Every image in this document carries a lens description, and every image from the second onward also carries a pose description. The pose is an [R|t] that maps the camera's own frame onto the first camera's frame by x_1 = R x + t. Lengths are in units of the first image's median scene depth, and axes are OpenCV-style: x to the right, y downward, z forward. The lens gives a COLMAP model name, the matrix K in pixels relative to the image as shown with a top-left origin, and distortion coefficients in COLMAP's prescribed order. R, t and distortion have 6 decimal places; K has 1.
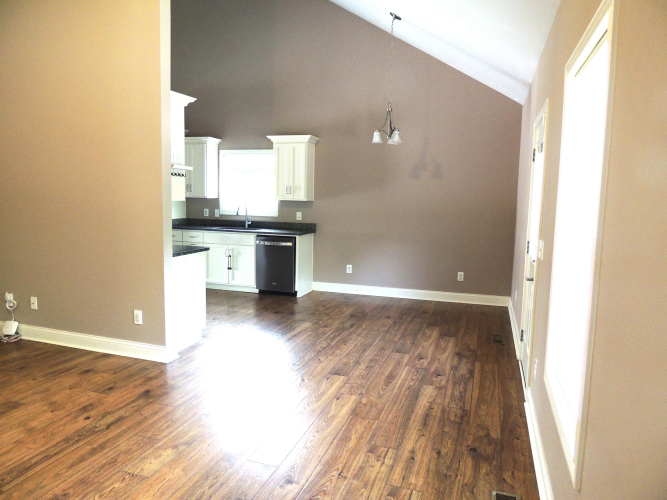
lens RADIAL K [[478.4, 0, 333.5], [0, 478.4, 250.0], [0, 0, 1]] dist [-0.012128, 0.000747]
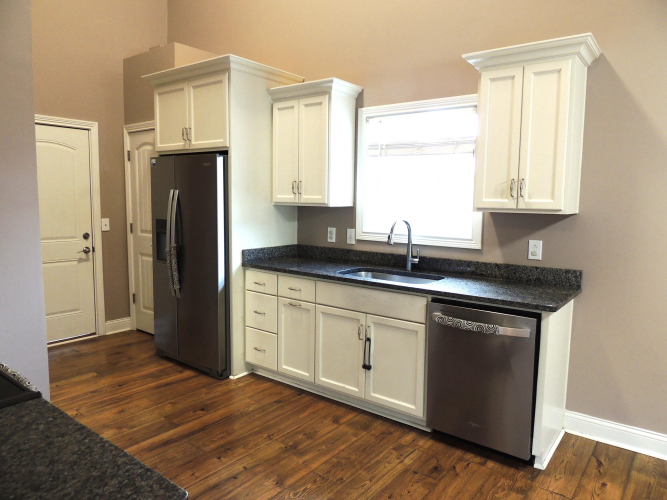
lens RADIAL K [[478.4, 0, 333.5], [0, 478.4, 250.0], [0, 0, 1]] dist [-0.012128, 0.000747]
pose [[0.938796, 0.023937, -0.343640, -0.092030], [-0.028795, 0.999544, -0.009039, -0.060030], [0.343267, 0.018381, 0.939058, 0.543613]]
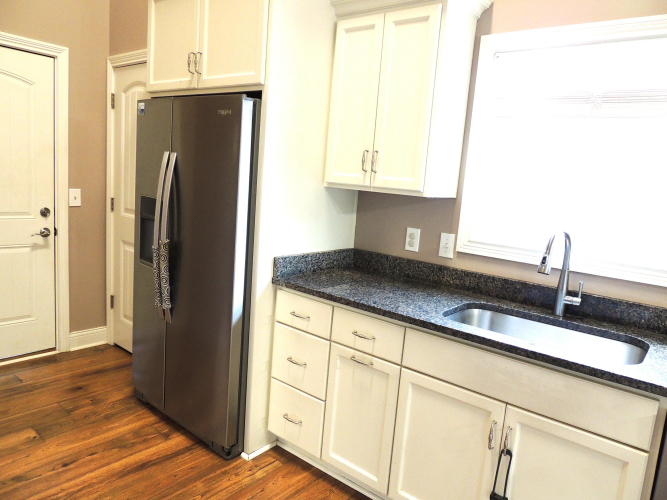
lens RADIAL K [[478.4, 0, 333.5], [0, 478.4, 250.0], [0, 0, 1]] dist [-0.012128, 0.000747]
pose [[0.929740, 0.101808, -0.353862, -0.208924], [-0.095413, 0.994804, 0.035521, -0.080969], [0.355640, 0.000737, 0.934623, 0.705466]]
